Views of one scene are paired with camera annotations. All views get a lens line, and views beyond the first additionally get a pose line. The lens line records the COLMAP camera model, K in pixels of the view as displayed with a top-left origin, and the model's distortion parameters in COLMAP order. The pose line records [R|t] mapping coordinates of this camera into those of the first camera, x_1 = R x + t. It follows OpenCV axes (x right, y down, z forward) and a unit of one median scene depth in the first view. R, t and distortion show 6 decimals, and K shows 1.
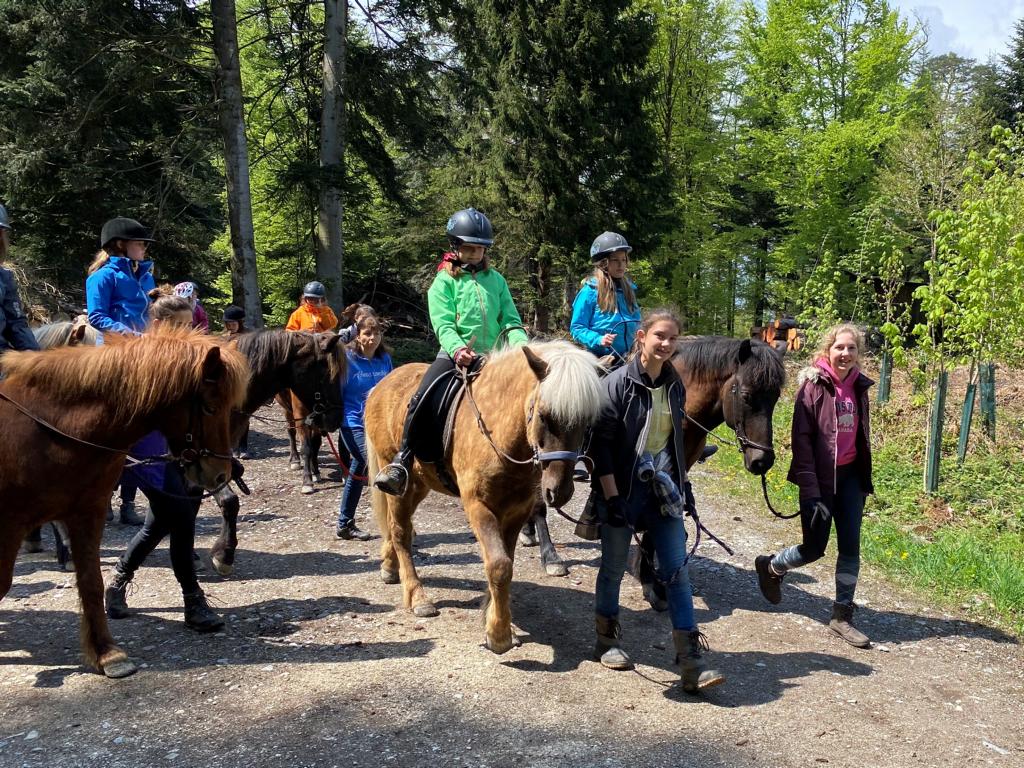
lens RADIAL K [[1711.2, 0, 572.5], [0, 1711.2, 388.3], [0, 0, 1]] dist [0.427878, -5.649158]
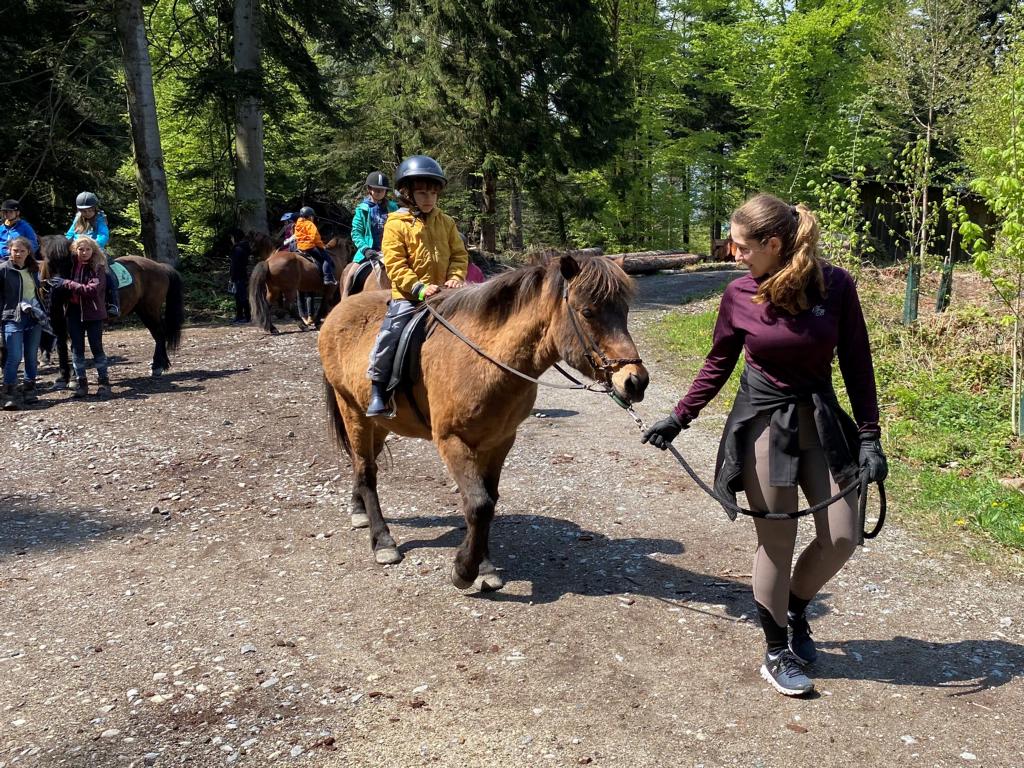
lens RADIAL K [[1547.9, 0, 557.7], [0, 1547.9, 380.3], [0, 0, 1]] dist [0.210139, -1.404445]
pose [[0.997933, -0.039291, 0.050848, -0.026529], [0.036780, 0.998101, 0.049422, -0.004854], [-0.052693, -0.047450, 0.997483, 0.177448]]
